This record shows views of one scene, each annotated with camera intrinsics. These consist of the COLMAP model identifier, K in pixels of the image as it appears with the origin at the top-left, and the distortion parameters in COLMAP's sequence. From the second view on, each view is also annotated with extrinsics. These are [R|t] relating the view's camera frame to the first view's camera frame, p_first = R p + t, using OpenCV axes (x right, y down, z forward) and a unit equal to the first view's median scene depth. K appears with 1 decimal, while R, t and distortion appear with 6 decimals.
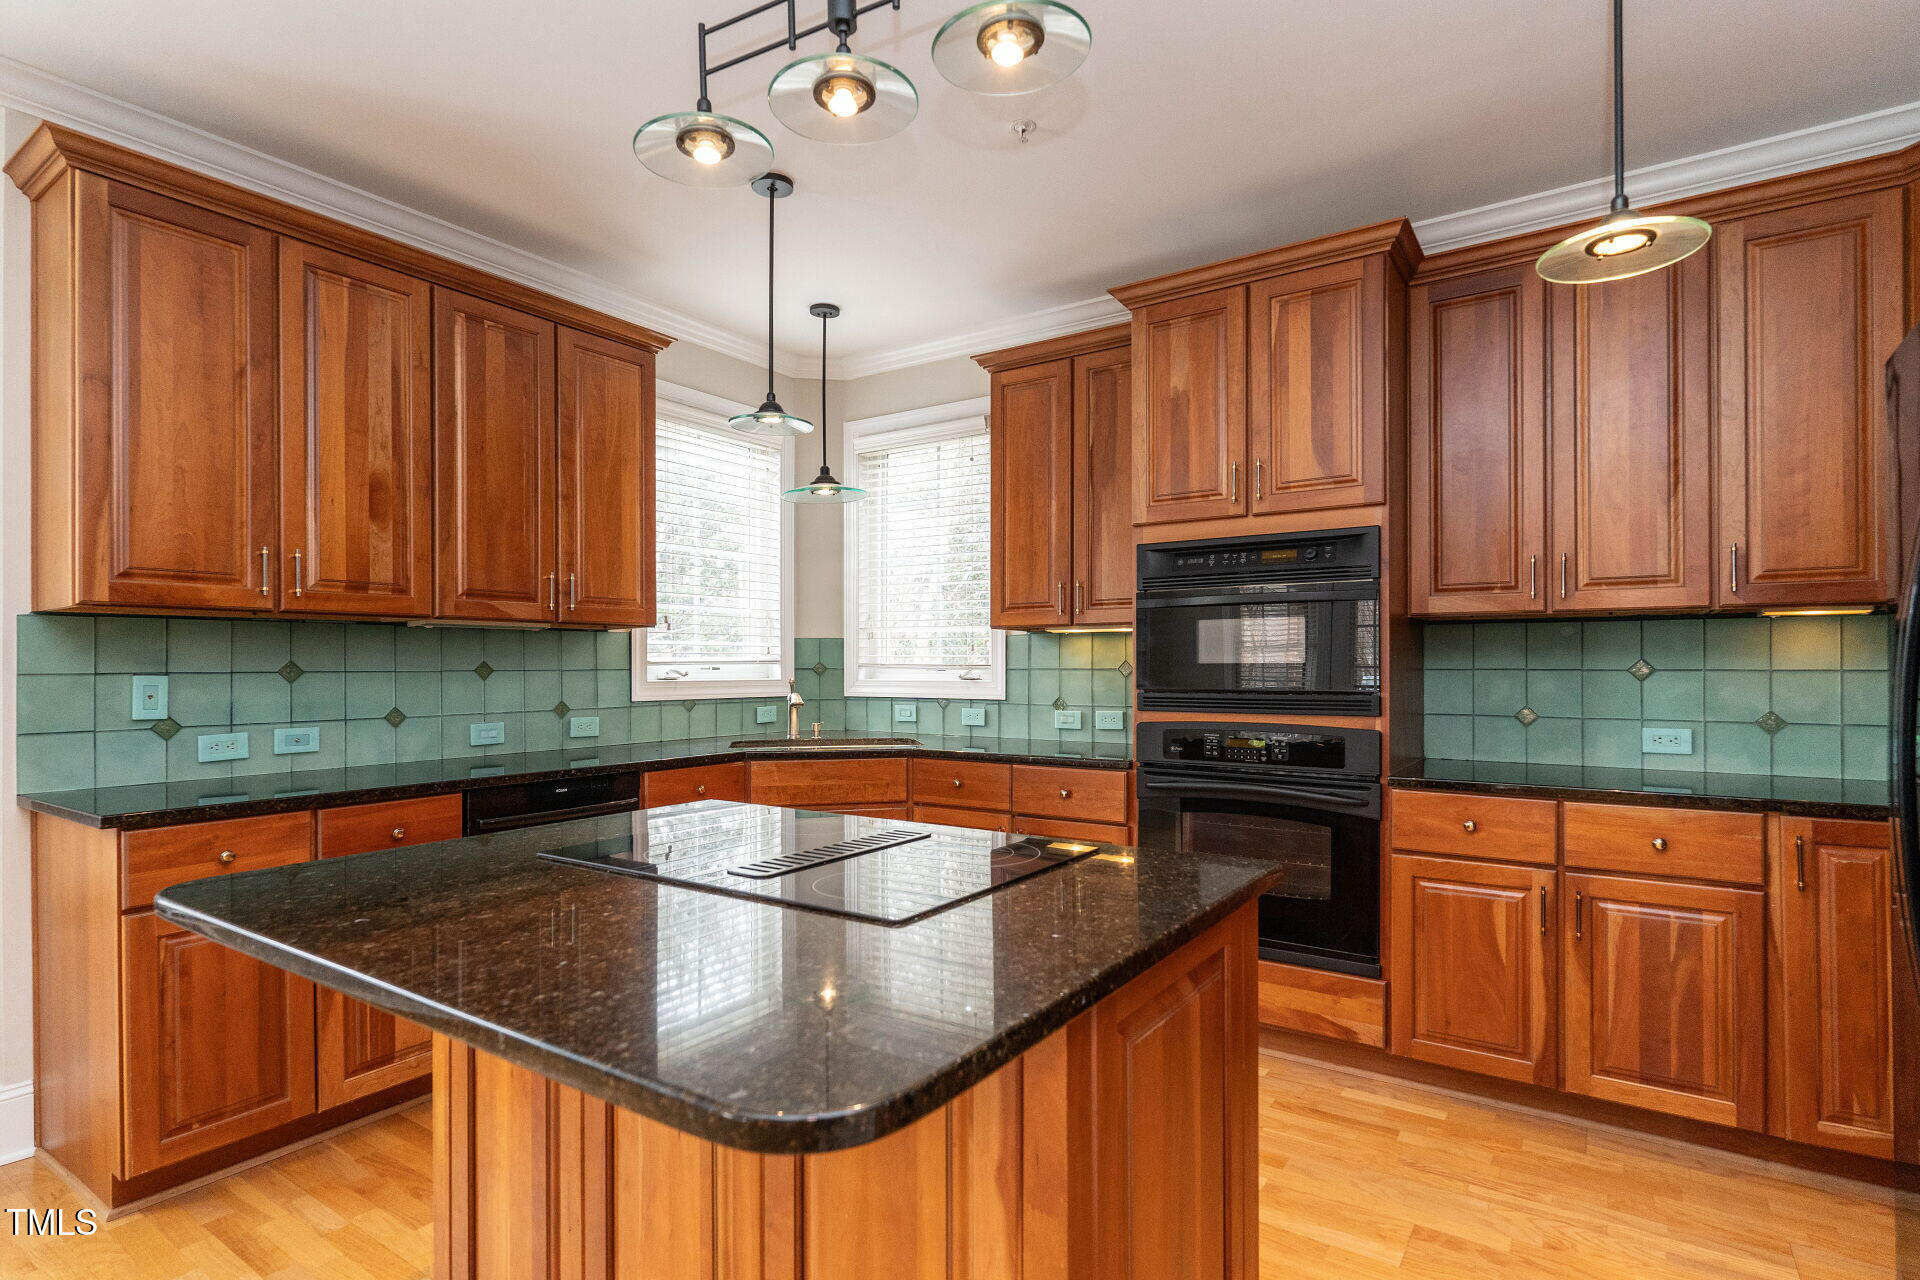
lens RADIAL K [[955.9, 0, 960.9], [0, 955.9, 660.1], [0, 0, 1]] dist [-0.001085, 0.000785]
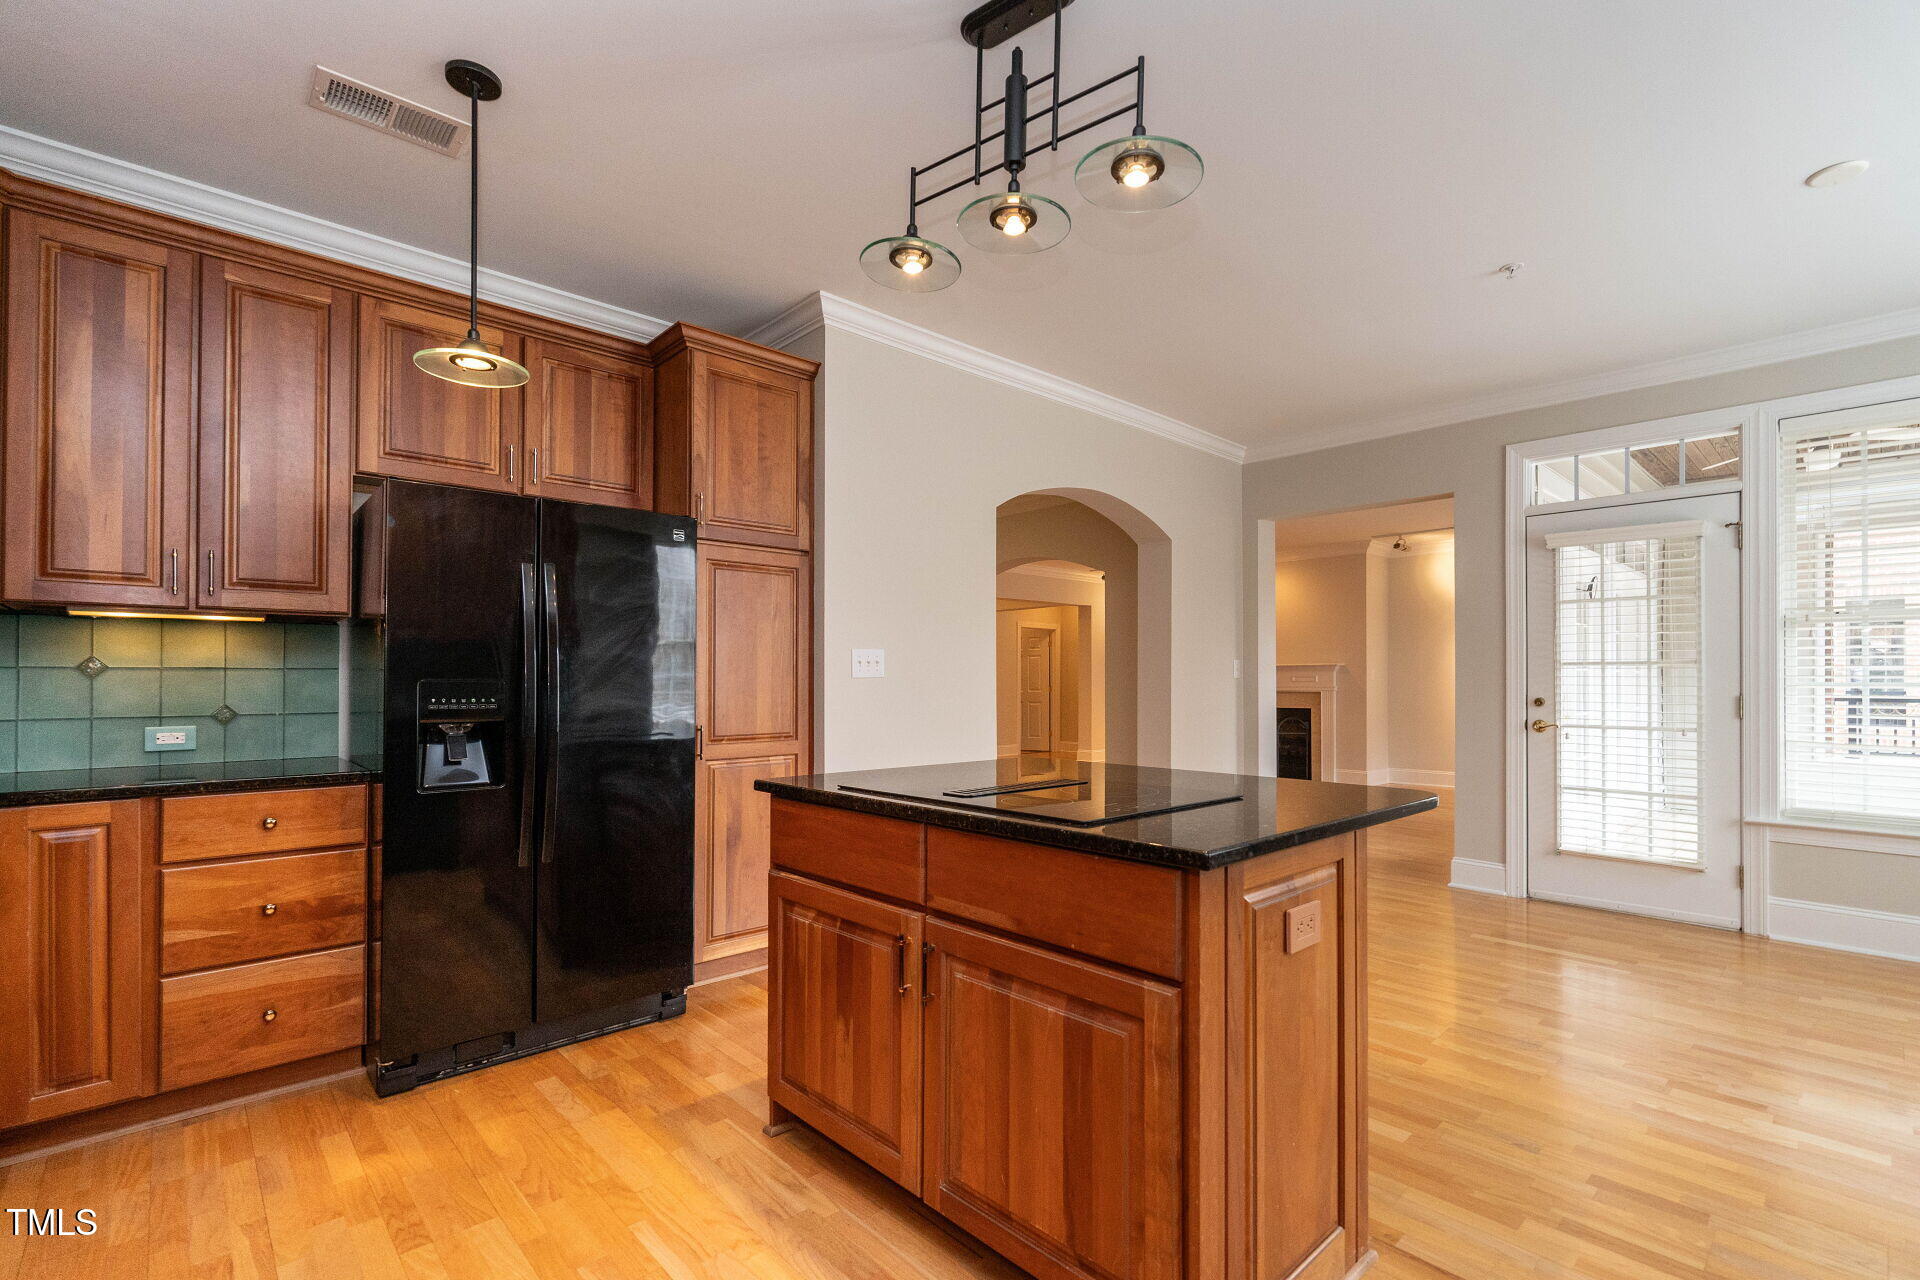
lens RADIAL K [[861.7, 0, 962.4], [0, 861.7, 665.1], [0, 0, 1]] dist [-0.002868, -0.001212]
pose [[-0.976232, 0.005649, 0.216657, -0.164933], [0.000244, 0.999688, -0.024964, 0.026425], [-0.216730, -0.024318, -0.975929, 1.164564]]
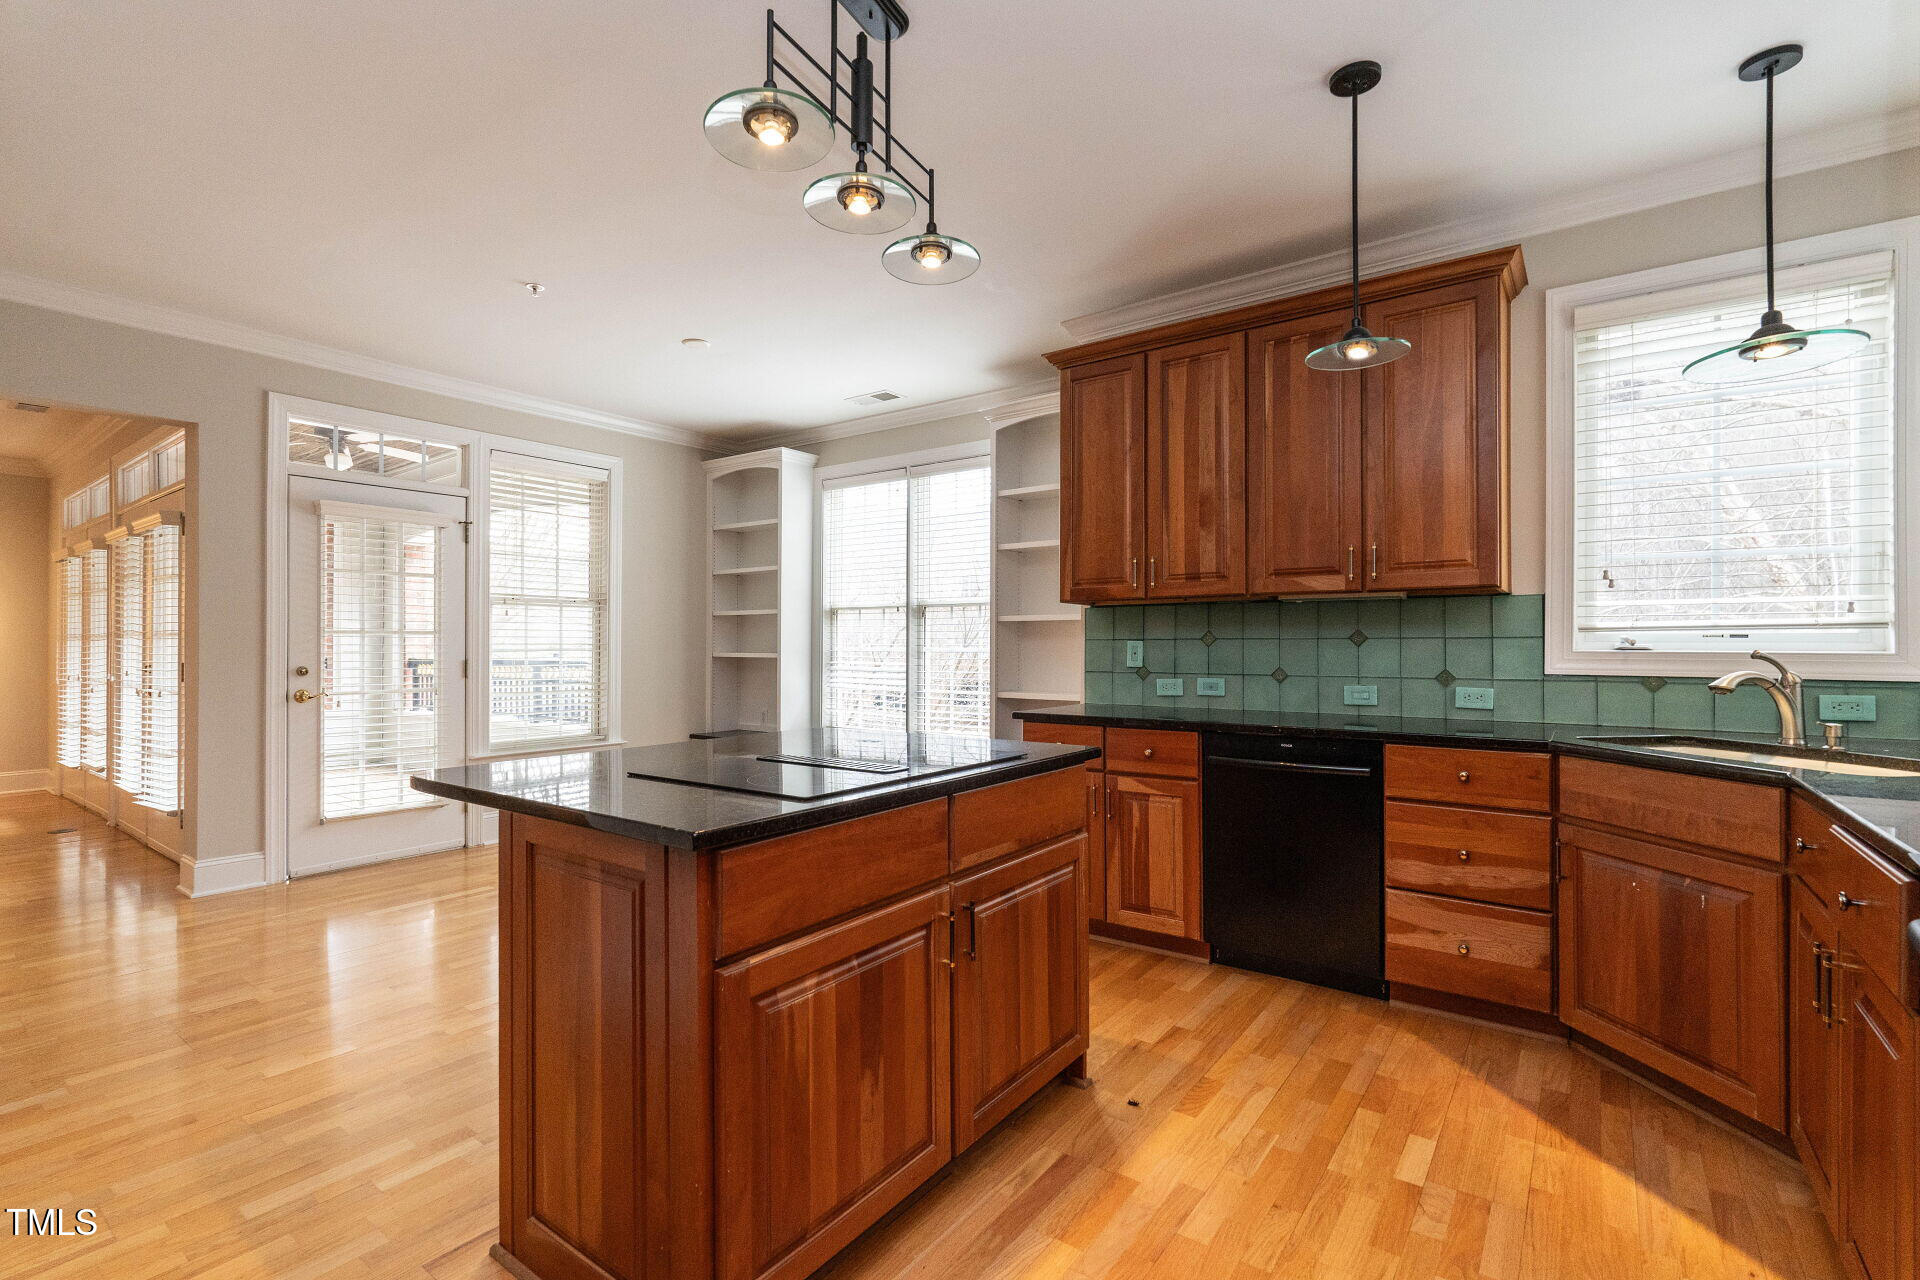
lens RADIAL K [[871.9, 0, 955.0], [0, 871.9, 639.5], [0, 0, 1]] dist [0.002674, -0.000104]
pose [[-0.037105, -0.000305, -0.999311, 0.586153], [0.008003, 0.999968, -0.000603, 0.010554], [0.999279, -0.008020, -0.037102, 0.632473]]
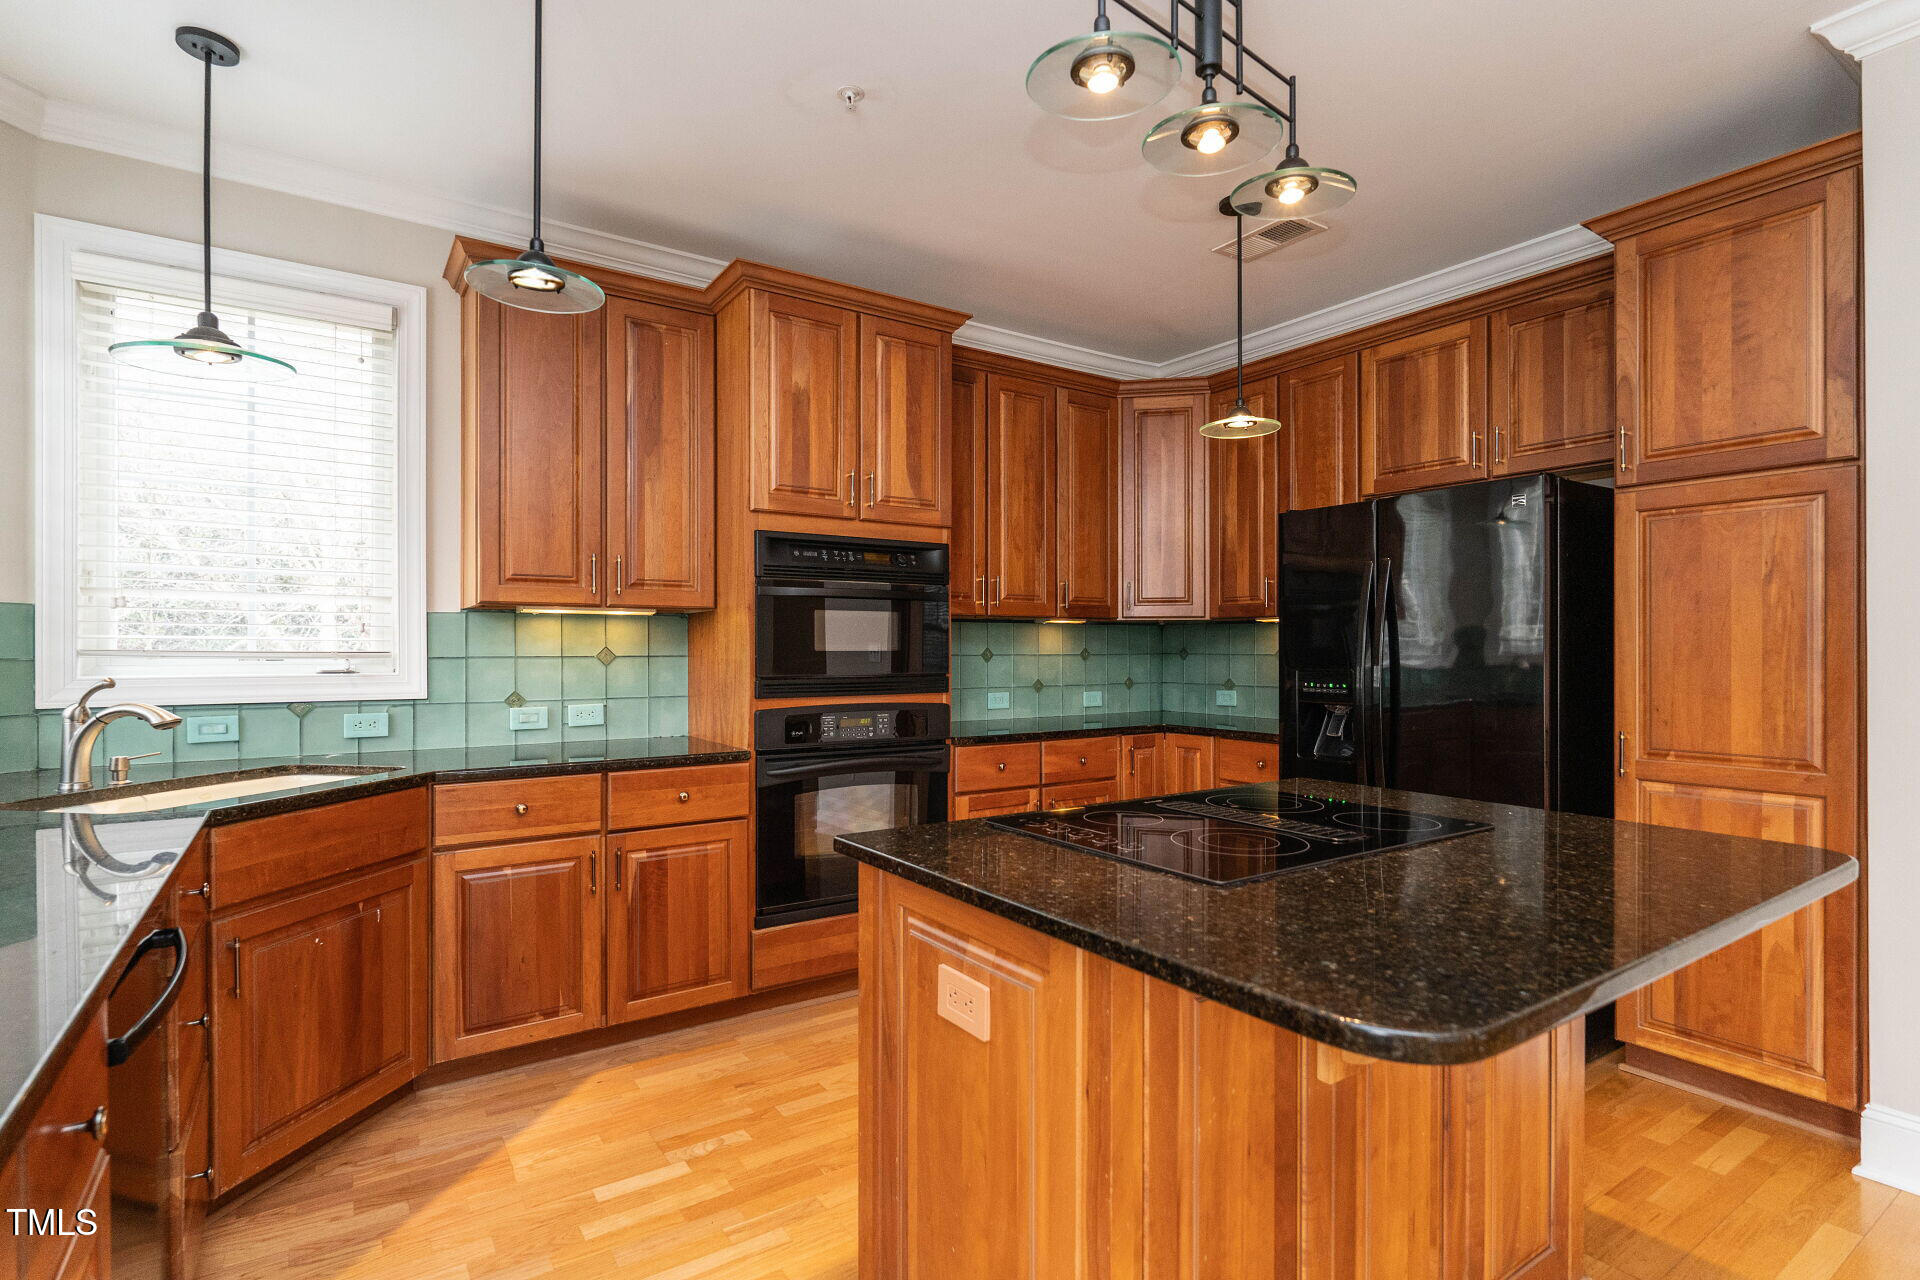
lens RADIAL K [[937.3, 0, 959.8], [0, 937.3, 645.7], [0, 0, 1]] dist [-0.003840, 0.000884]
pose [[0.363053, 0.004773, 0.931756, -0.660930], [-0.005953, 0.999978, -0.002803, -0.000264], [-0.931750, -0.004529, 0.363073, 0.473149]]
